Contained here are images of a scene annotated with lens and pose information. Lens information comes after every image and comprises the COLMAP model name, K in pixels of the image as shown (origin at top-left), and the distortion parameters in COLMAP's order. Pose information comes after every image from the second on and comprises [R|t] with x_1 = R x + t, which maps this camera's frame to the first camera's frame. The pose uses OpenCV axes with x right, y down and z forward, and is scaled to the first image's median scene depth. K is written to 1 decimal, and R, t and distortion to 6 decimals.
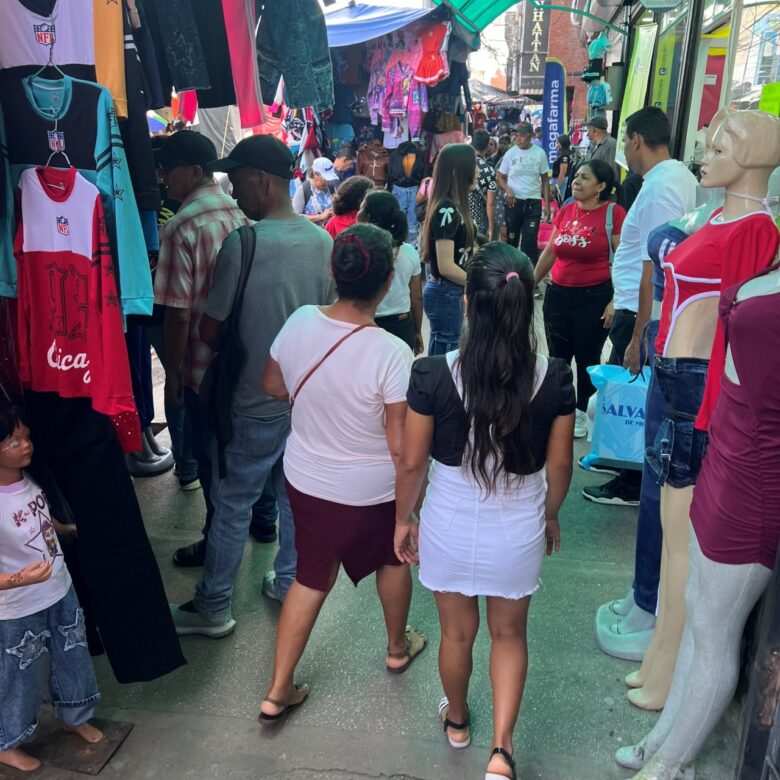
lens RADIAL K [[839.3, 0, 390.0], [0, 839.3, 390.0], [0, 0, 1]] dist [0.055320, -0.052525]
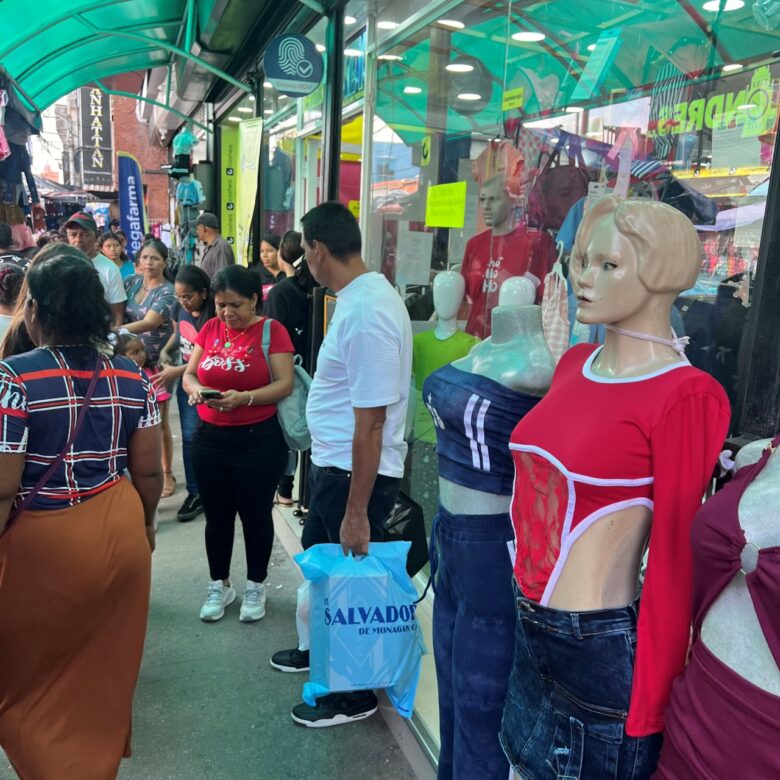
lens RADIAL K [[820.2, 0, 408.5], [0, 820.2, 407.0], [0, 0, 1]] dist [0.008111, 0.019003]
pose [[0.864365, -0.072502, 0.497611, -0.008684], [0.116556, 0.991489, -0.058000, -0.046000], [-0.489171, 0.108133, 0.865459, 0.161209]]
